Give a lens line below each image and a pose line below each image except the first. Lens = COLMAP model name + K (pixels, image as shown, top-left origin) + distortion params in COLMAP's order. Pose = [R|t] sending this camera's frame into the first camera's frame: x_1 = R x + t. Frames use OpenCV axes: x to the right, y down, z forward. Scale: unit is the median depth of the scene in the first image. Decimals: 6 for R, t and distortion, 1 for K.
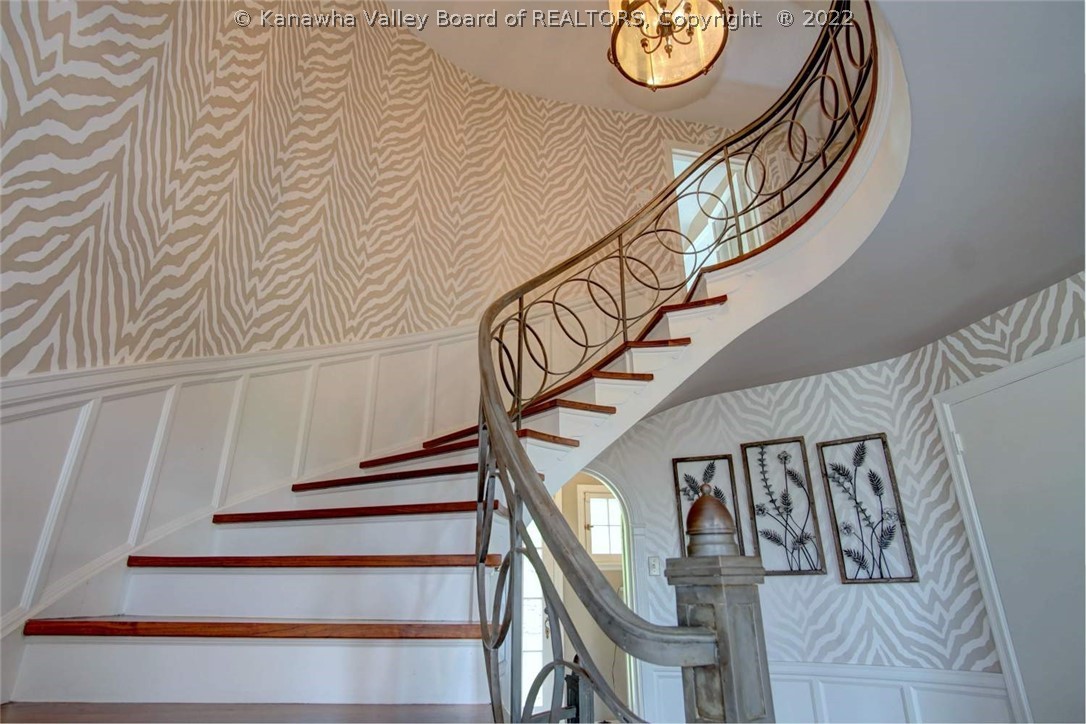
lens RADIAL K [[578.5, 0, 540.7], [0, 578.5, 353.6], [0, 0, 1]] dist [-0.032661, 0.006868]
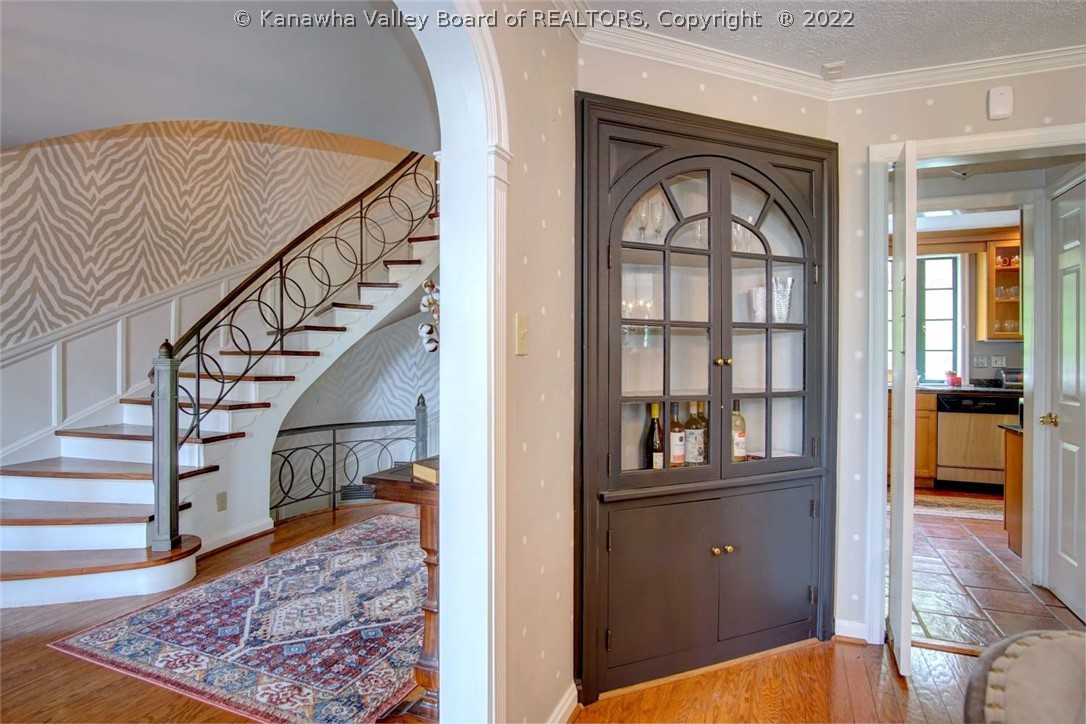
lens RADIAL K [[578.5, 0, 540.7], [0, 578.5, 353.6], [0, 0, 1]] dist [-0.032661, 0.006868]
pose [[0.823958, 0.004184, -0.566635, 1.126116], [0.208532, 0.927558, 0.310081, -0.081285], [0.526885, -0.373655, 0.763396, -0.138155]]
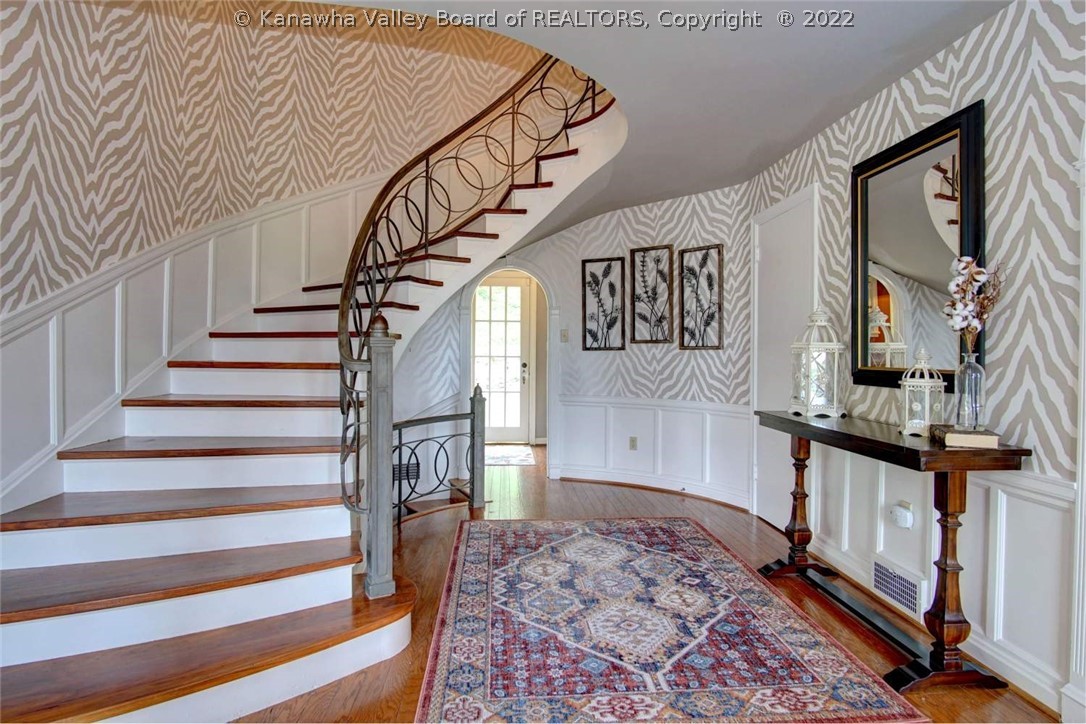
lens RADIAL K [[578.5, 0, 540.7], [0, 578.5, 353.6], [0, 0, 1]] dist [-0.032661, 0.006868]
pose [[0.990928, 0.010065, -0.134015, 0.367187], [0.041854, 0.924489, 0.378905, -0.149965], [0.127709, -0.381076, 0.915681, -0.374177]]
